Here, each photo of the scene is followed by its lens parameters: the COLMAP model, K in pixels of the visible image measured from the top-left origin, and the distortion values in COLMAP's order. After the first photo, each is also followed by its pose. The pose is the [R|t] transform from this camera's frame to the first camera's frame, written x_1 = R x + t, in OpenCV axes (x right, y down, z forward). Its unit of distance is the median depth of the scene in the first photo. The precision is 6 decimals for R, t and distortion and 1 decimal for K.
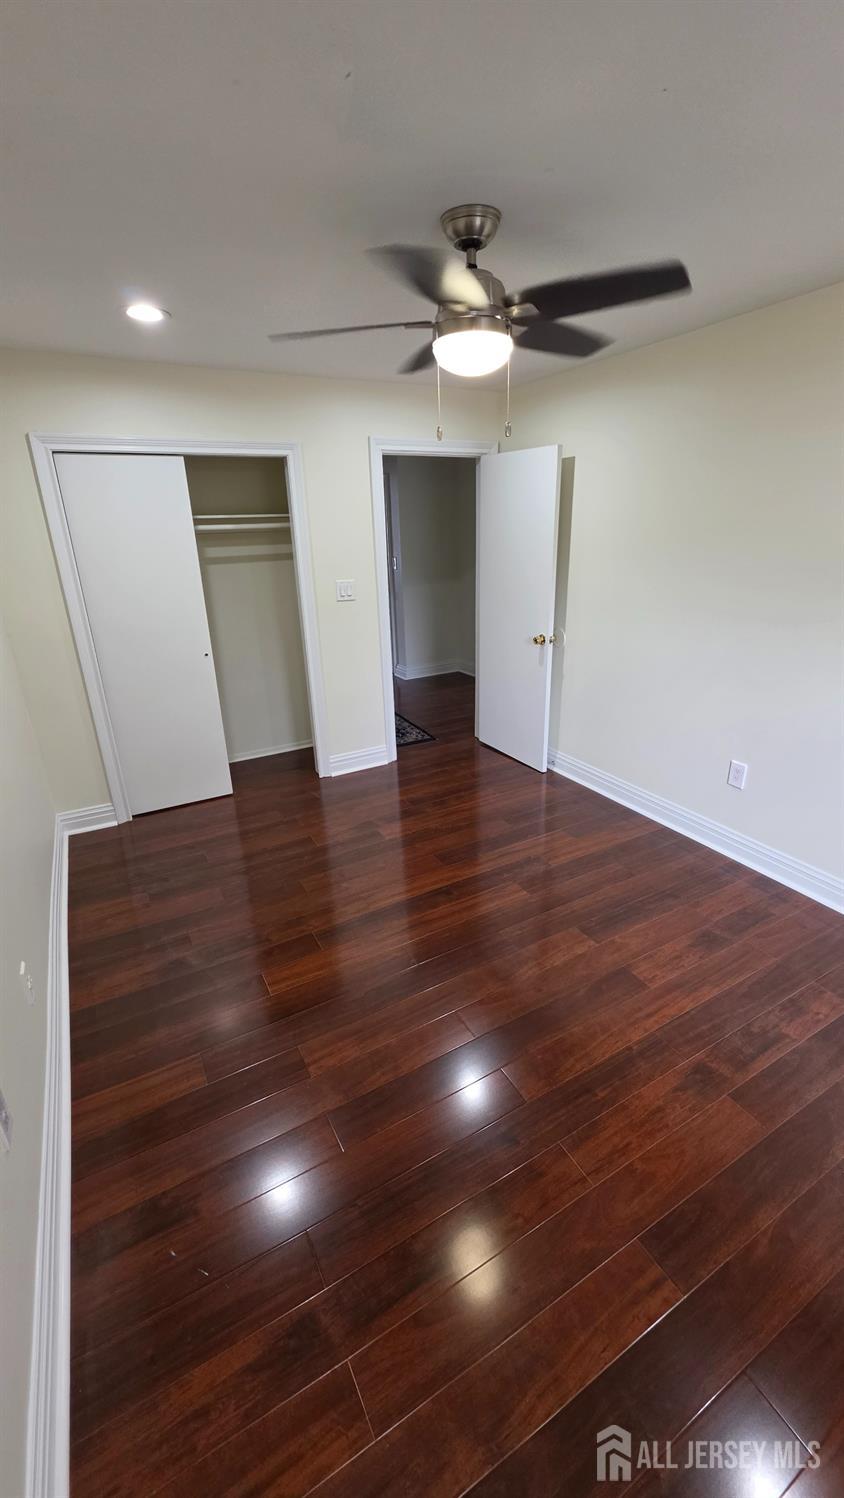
lens RADIAL K [[599.5, 0, 429.4], [0, 599.5, 746.5], [0, 0, 1]] dist [-0.002678, -0.000133]
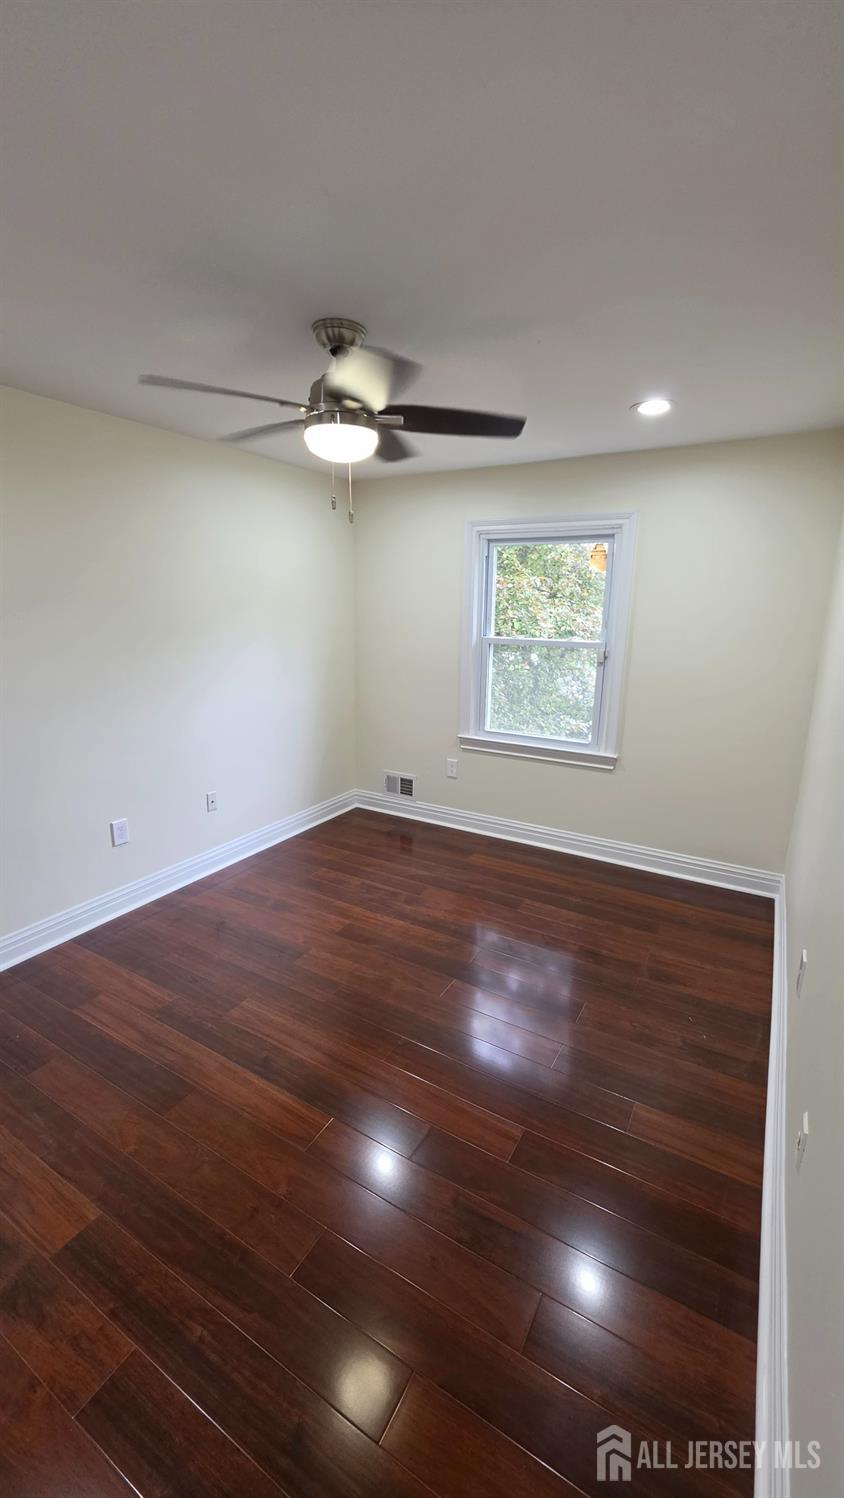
lens RADIAL K [[599.5, 0, 429.4], [0, 599.5, 746.5], [0, 0, 1]] dist [-0.002678, -0.000133]
pose [[-0.509812, -0.186119, 0.839912, -0.728233], [0.297496, 0.877941, 0.375121, -0.377000], [-0.807210, 0.441111, -0.392215, 1.090921]]
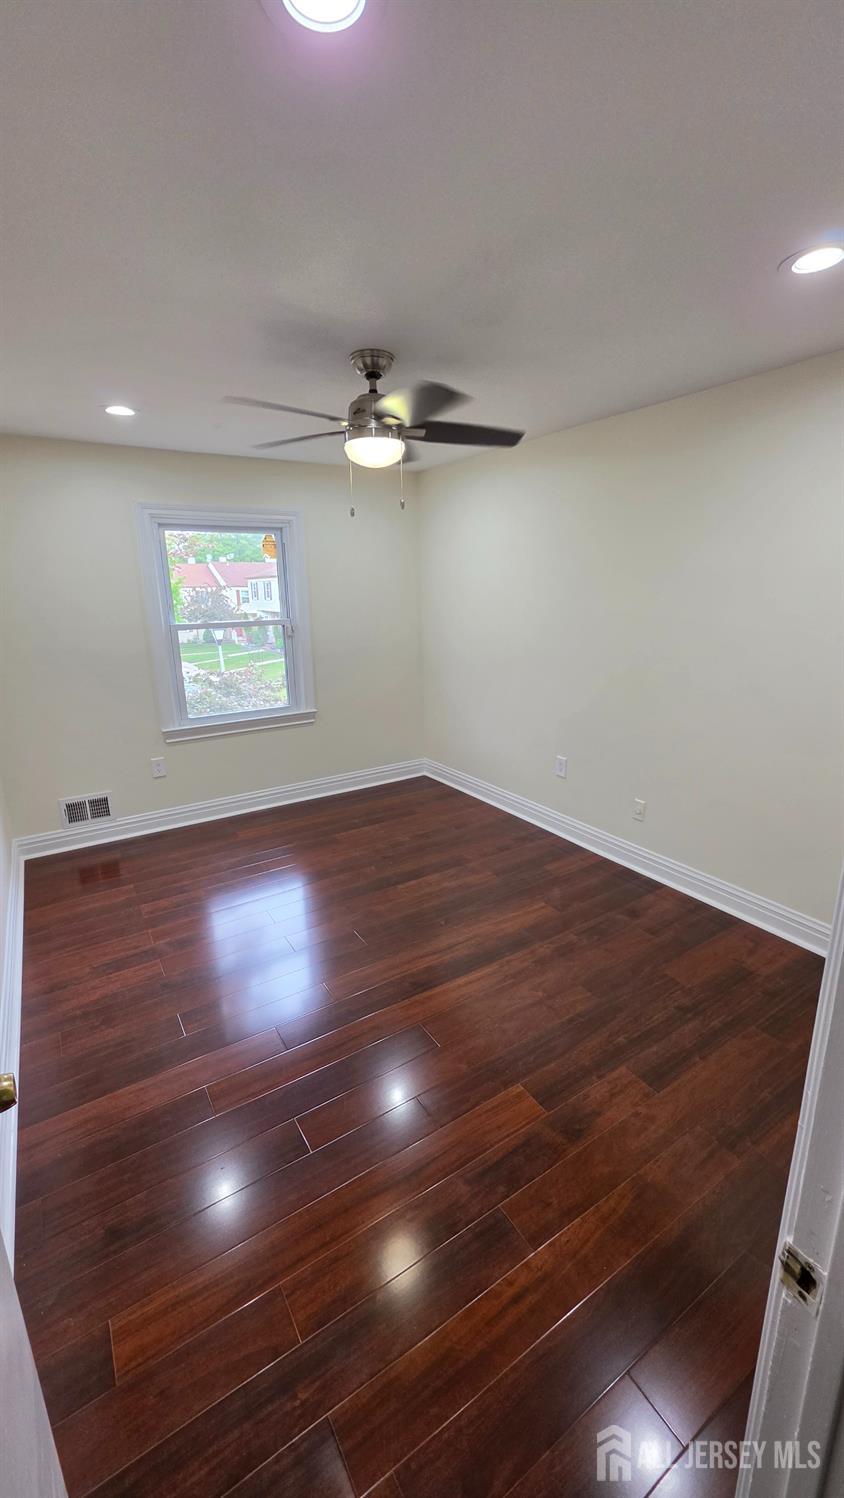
lens RADIAL K [[602.7, 0, 427.4], [0, 602.7, 740.9], [0, 0, 1]] dist [-0.002735, -0.000171]
pose [[-0.997318, 0.054753, -0.048566, 0.043778], [0.017245, 0.820689, 0.571115, -0.630503], [0.071128, 0.568746, -0.819432, 1.739150]]
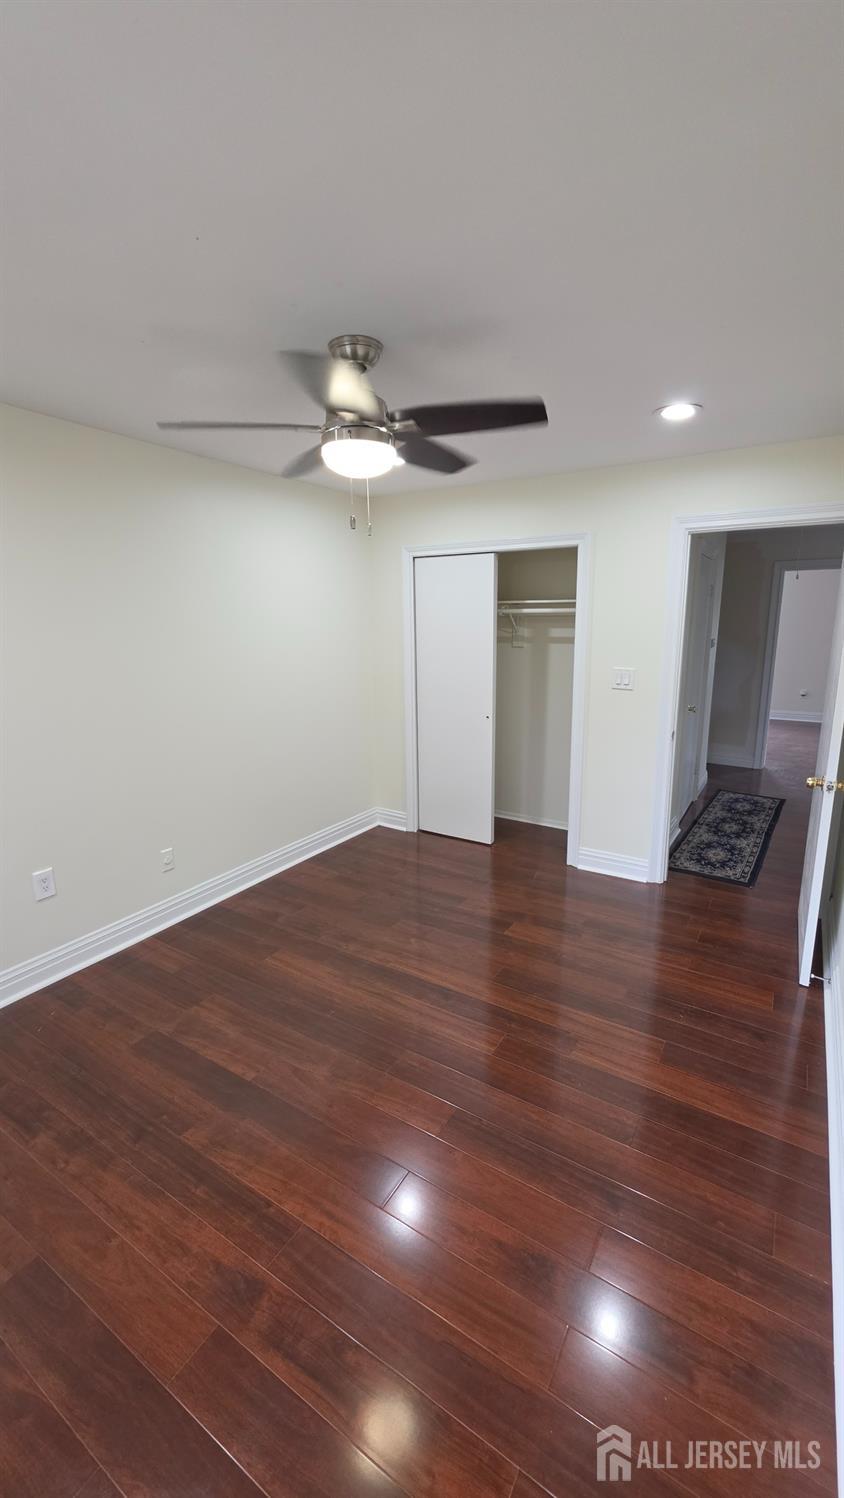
lens RADIAL K [[599.5, 0, 429.4], [0, 599.5, 746.5], [0, 0, 1]] dist [-0.002678, -0.000133]
pose [[0.486060, 0.205080, -0.849522, 0.821976], [-0.310634, 0.949139, 0.051397, -0.181590], [0.816855, 0.238909, 0.525043, 0.464443]]
